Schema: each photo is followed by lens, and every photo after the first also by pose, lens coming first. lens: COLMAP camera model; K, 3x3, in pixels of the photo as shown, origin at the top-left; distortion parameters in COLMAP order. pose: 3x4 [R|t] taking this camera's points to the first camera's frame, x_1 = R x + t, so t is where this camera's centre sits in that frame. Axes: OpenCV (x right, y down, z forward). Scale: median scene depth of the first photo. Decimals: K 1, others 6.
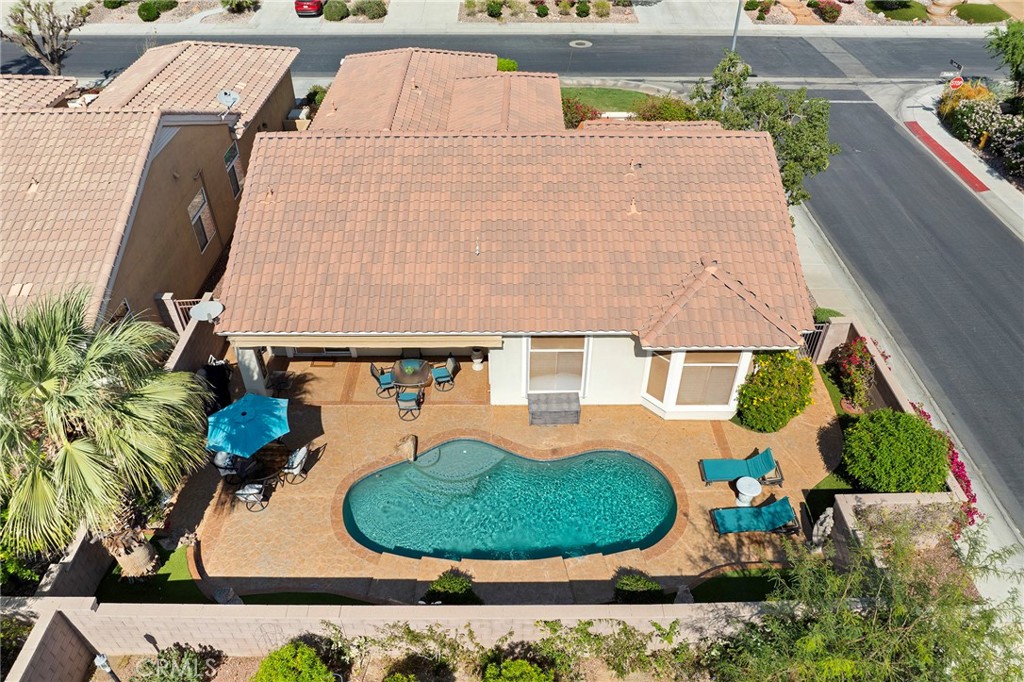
lens RADIAL K [[697.4, 0, 511.3], [0, 697.4, 294.8], [0, 0, 1]] dist [-0.022484, -0.000654]
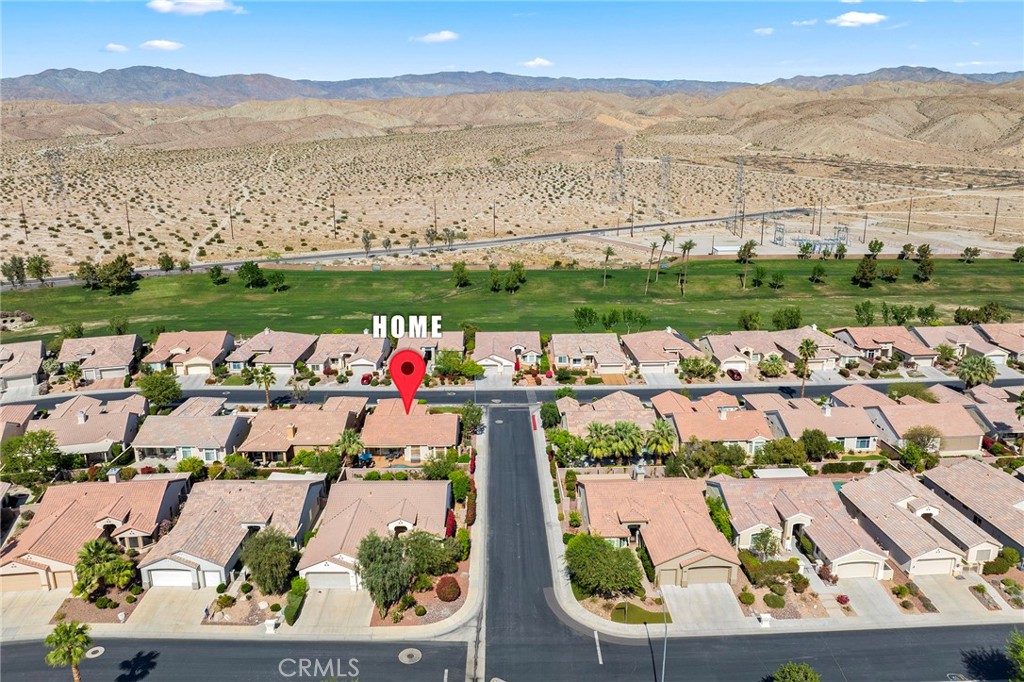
lens RADIAL K [[697.4, 0, 511.3], [0, 697.4, 294.8], [0, 0, 1]] dist [-0.022484, -0.000654]
pose [[0.999961, -0.008603, 0.002019, 0.483605], [0.008616, 0.898498, -0.438893, 0.828949], [0.001962, 0.438893, 0.898537, -2.697915]]
